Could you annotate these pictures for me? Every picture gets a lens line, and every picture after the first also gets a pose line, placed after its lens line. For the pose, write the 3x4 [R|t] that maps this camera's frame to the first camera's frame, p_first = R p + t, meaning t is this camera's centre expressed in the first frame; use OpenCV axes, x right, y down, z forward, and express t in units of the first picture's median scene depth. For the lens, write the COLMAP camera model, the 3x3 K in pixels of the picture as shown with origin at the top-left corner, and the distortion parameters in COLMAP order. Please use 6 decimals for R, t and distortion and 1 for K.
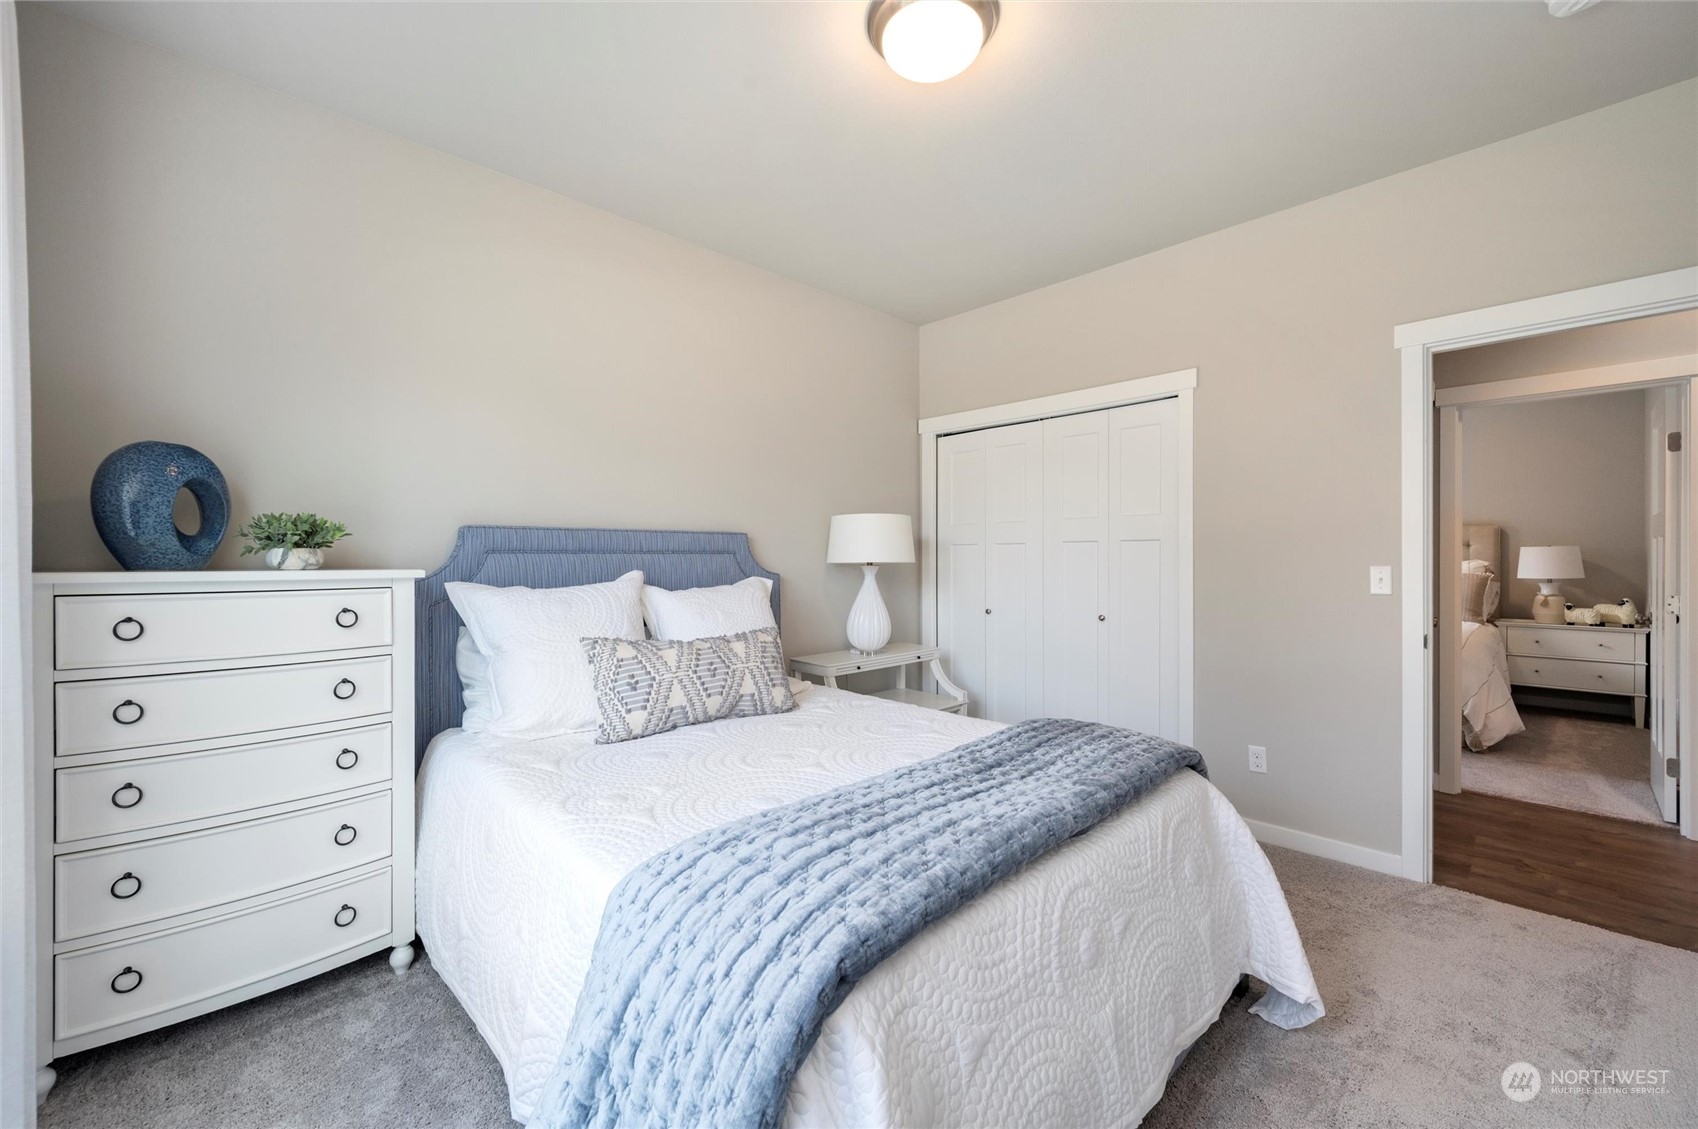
lens RADIAL K [[673.2, 0, 854.0], [0, 673.2, 564.8], [0, 0, 1]] dist [0.001065, 0.000211]
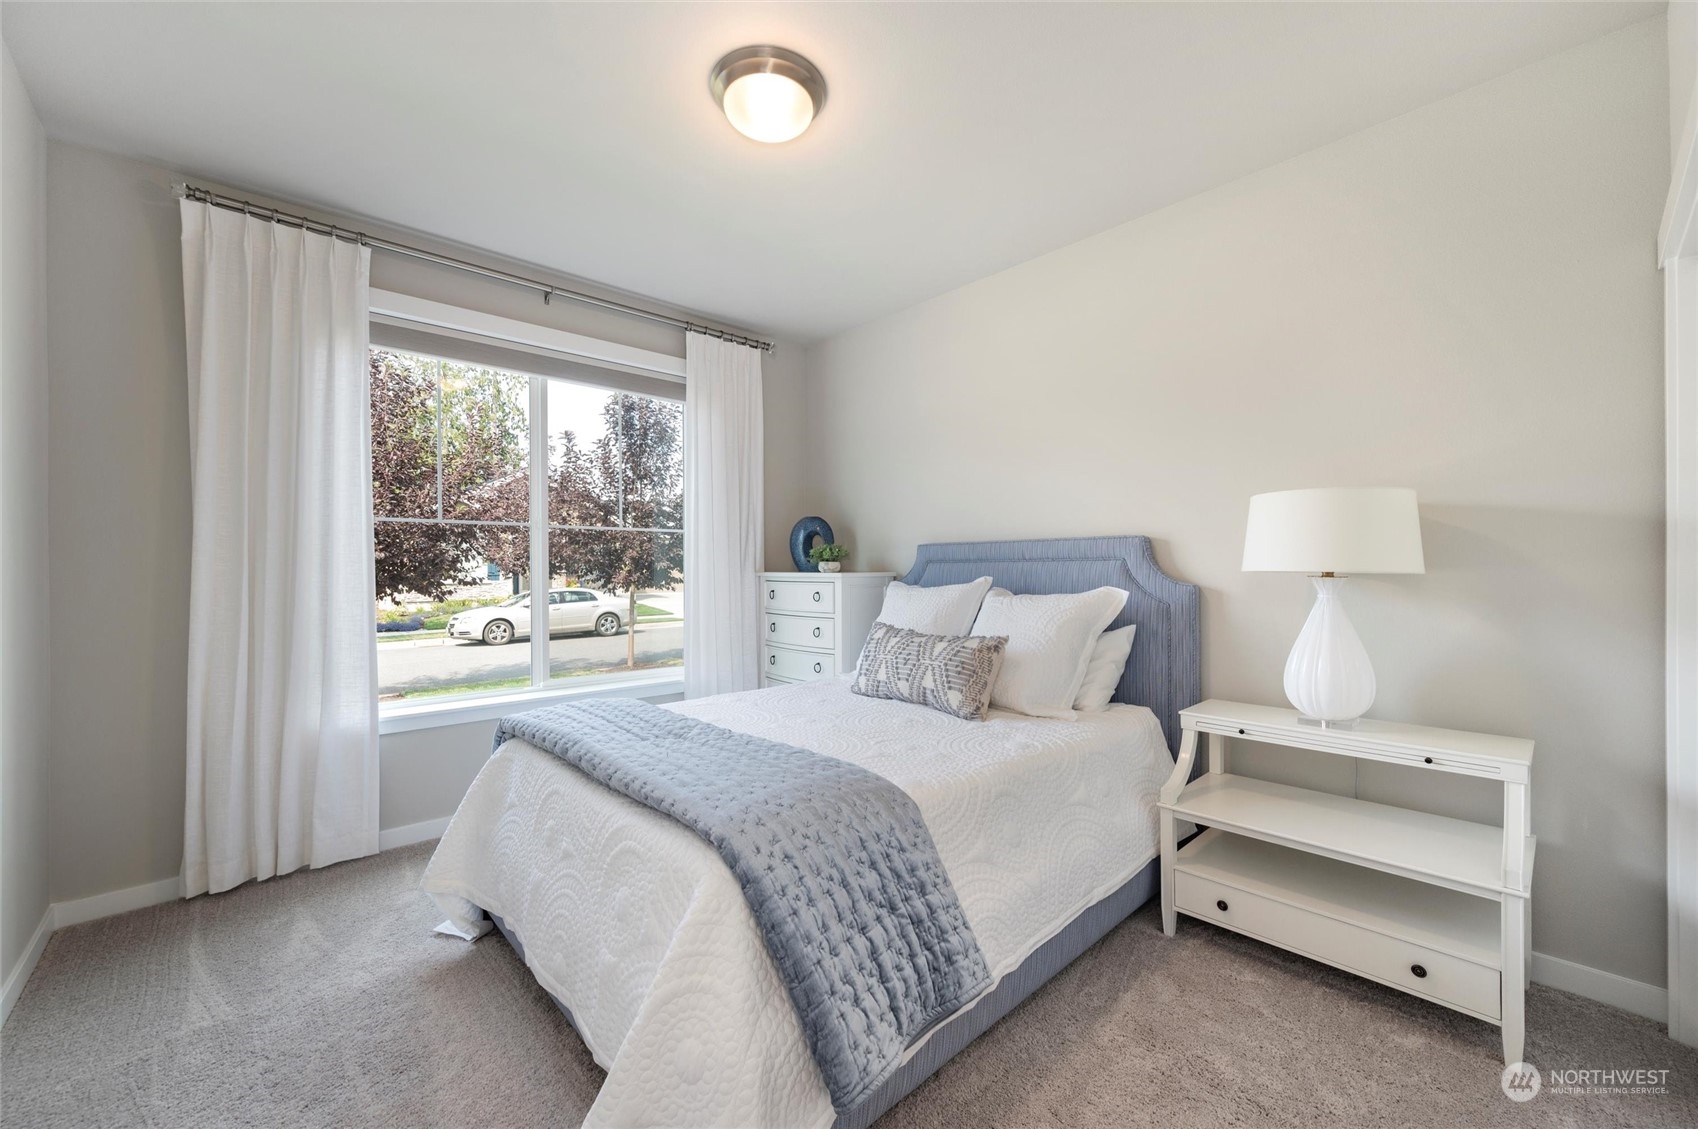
lens RADIAL K [[673.2, 0, 854.0], [0, 673.2, 564.8], [0, 0, 1]] dist [0.001065, 0.000211]
pose [[-0.027792, -0.001225, -0.999613, 0.930906], [-0.004668, 0.999989, -0.001096, -0.010360], [0.999603, 0.004636, -0.027797, 0.878024]]
